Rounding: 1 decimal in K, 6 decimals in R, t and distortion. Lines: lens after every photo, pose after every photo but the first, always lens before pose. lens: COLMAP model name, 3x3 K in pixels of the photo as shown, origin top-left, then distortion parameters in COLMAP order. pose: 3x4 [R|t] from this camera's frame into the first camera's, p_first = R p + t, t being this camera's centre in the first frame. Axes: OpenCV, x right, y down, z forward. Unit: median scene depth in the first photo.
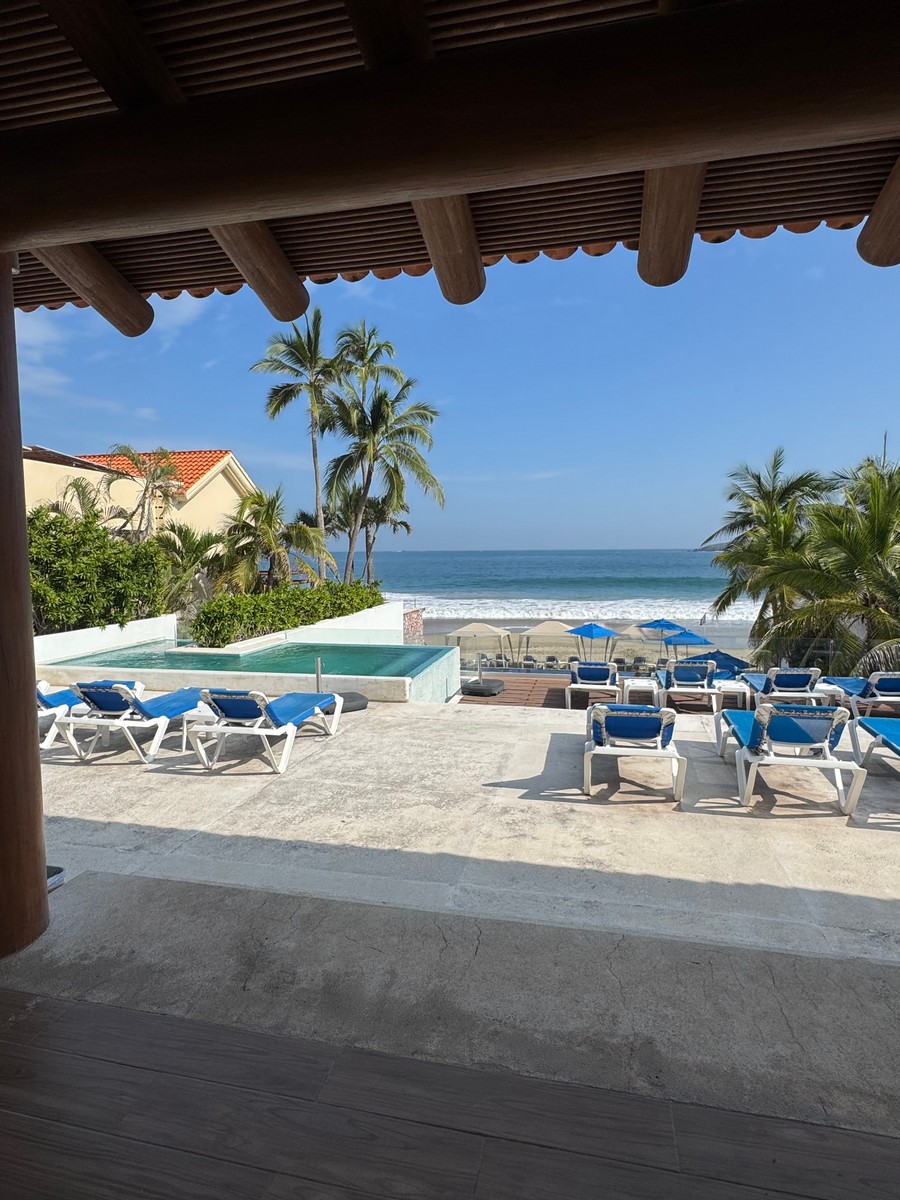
lens RADIAL K [[689.9, 0, 445.4], [0, 689.9, 602.7], [0, 0, 1]] dist [-0.003941, 0.006690]
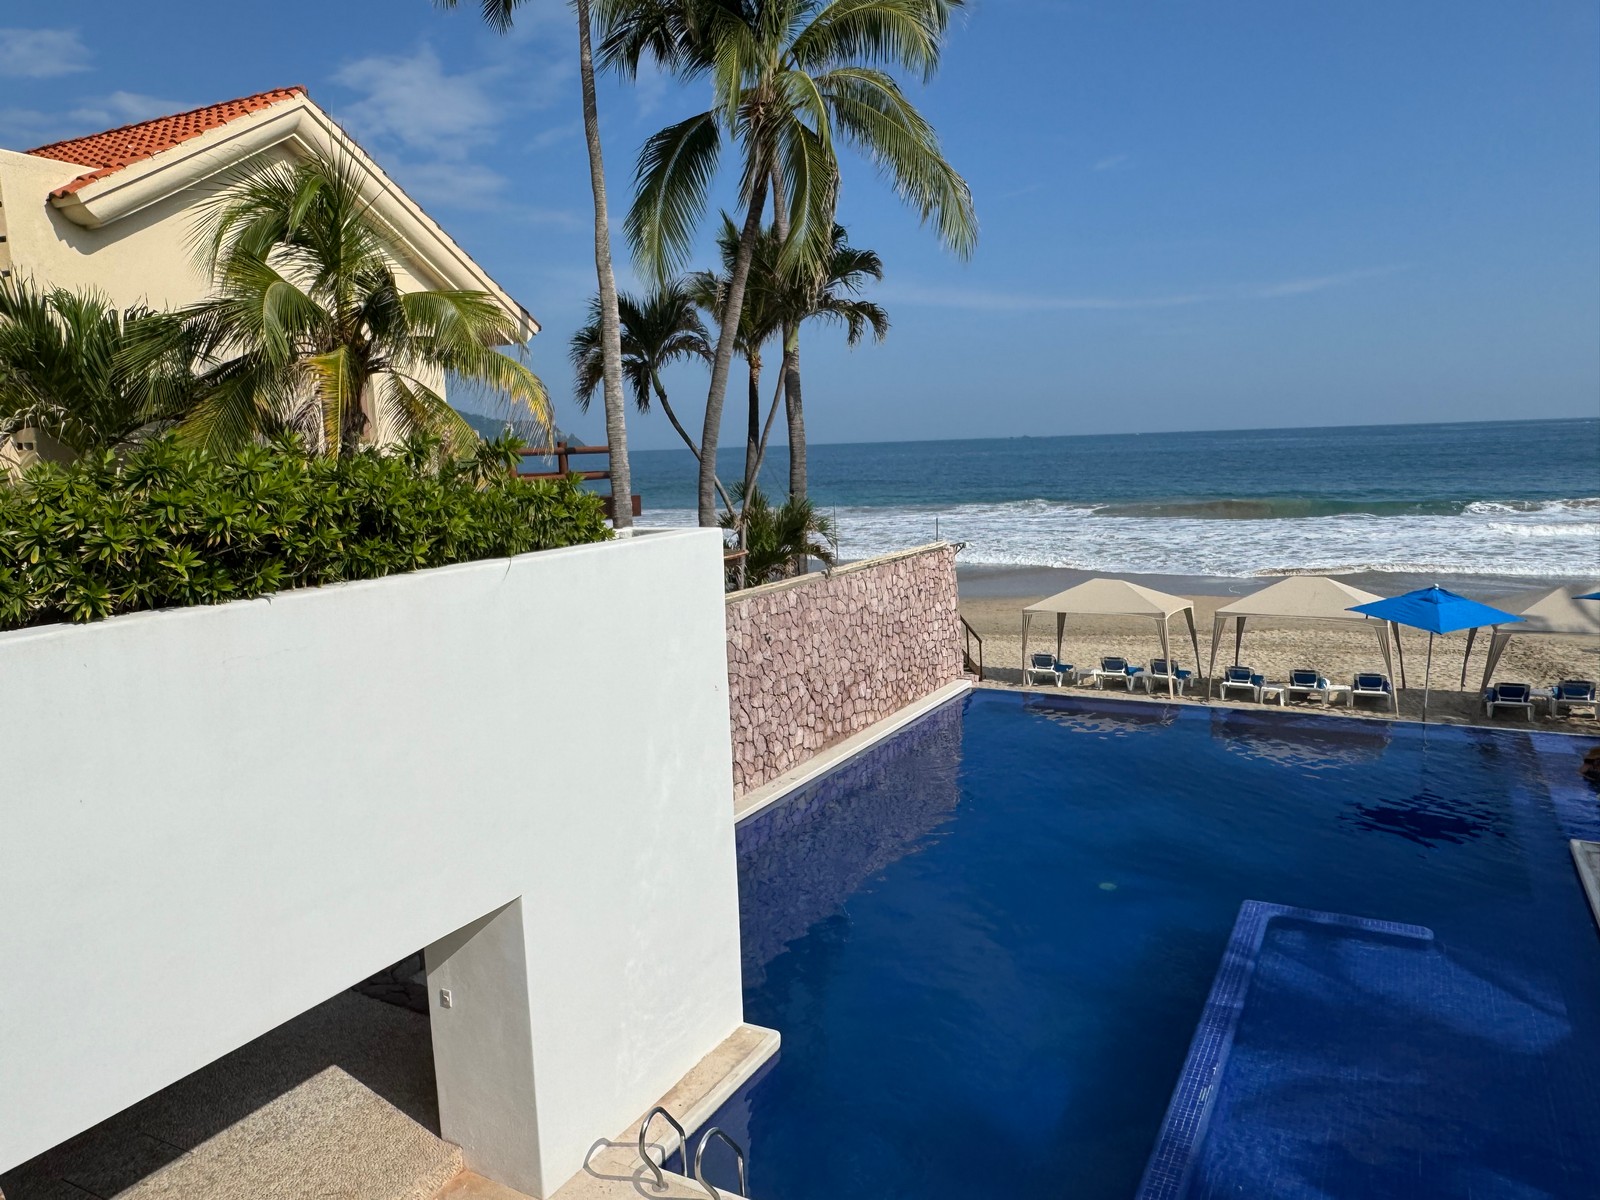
lens RADIAL K [[1122.4, 0, 791.7], [0, 1122.4, 597.8], [0, 0, 1]] dist [0.010344, -0.013365]
pose [[0.961840, 0.013293, -0.273290, 0.176727], [0.004214, 0.997981, 0.063375, -0.005662], [0.273580, -0.062108, 0.959842, 1.153115]]
